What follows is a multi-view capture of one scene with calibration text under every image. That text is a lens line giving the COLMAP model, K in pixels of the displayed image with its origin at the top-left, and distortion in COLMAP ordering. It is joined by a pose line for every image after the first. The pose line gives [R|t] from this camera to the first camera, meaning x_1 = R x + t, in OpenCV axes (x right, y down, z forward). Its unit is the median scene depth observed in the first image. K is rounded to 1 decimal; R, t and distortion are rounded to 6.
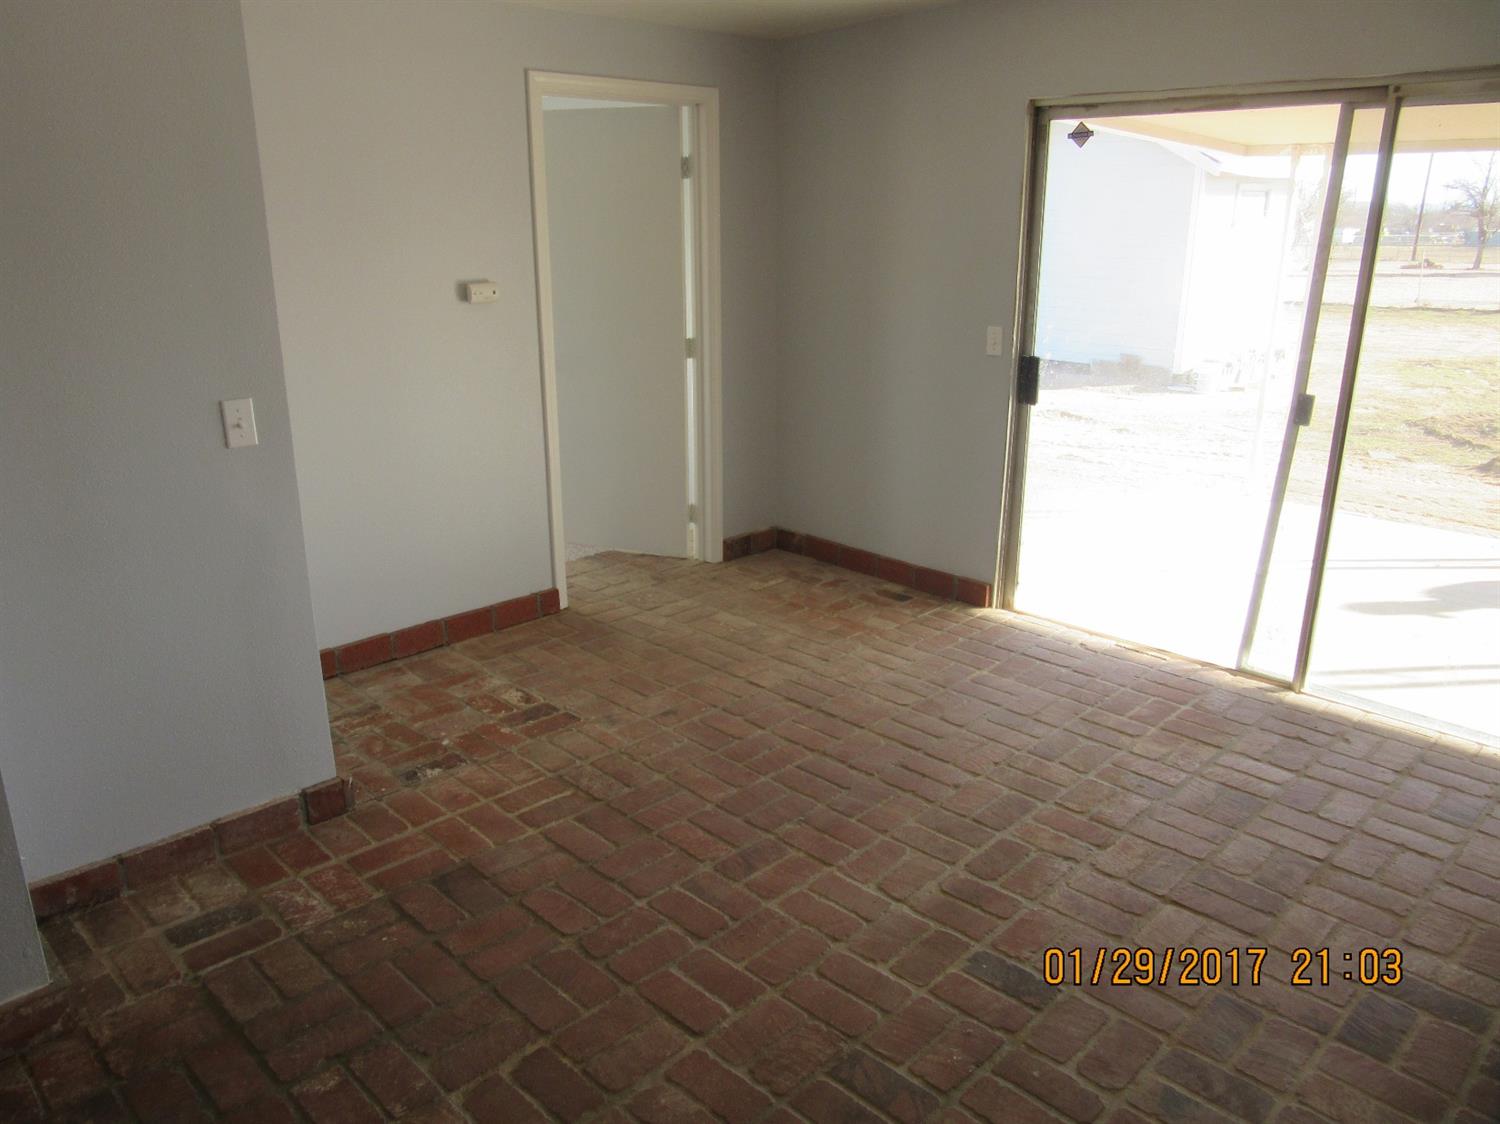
lens RADIAL K [[1135.9, 0, 750.0], [0, 1135.9, 562.0], [0, 0, 1]] dist [-0.008922, -0.004116]
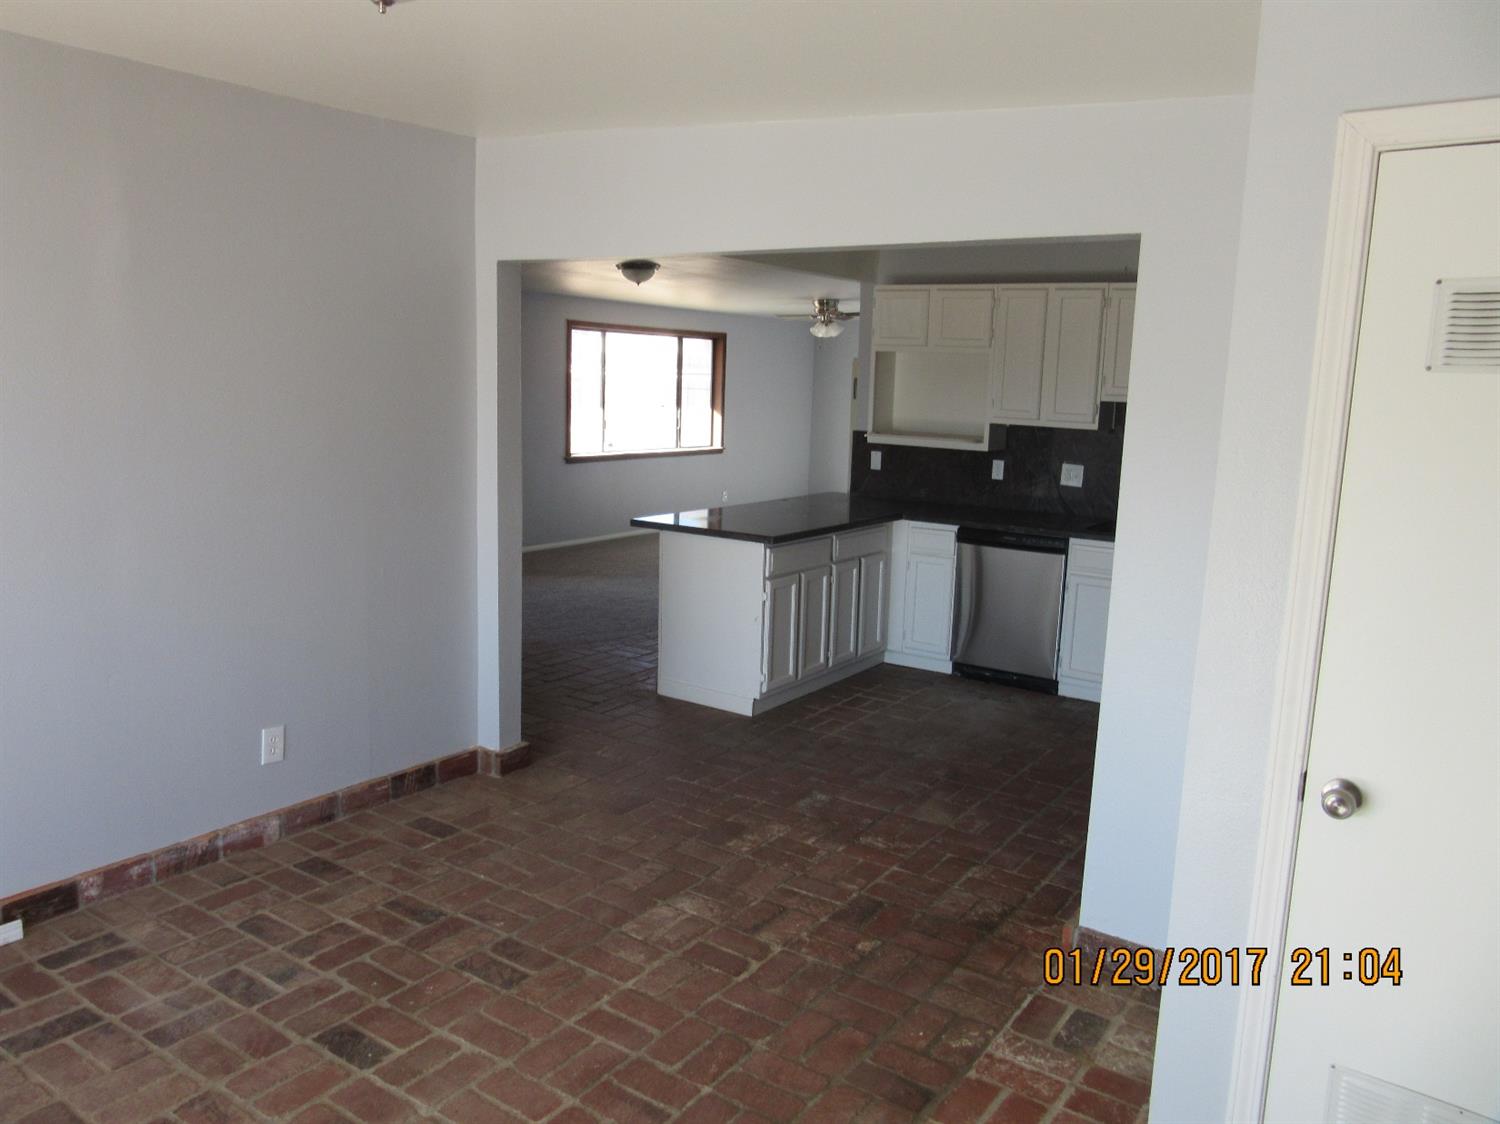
lens RADIAL K [[1135.9, 0, 750.0], [0, 1135.9, 562.0], [0, 0, 1]] dist [-0.008922, -0.004116]
pose [[-0.984578, -0.013756, -0.174404, 0.044747], [-0.090475, 0.893276, 0.440309, -0.567698], [0.149734, 0.449298, -0.880745, 1.780742]]
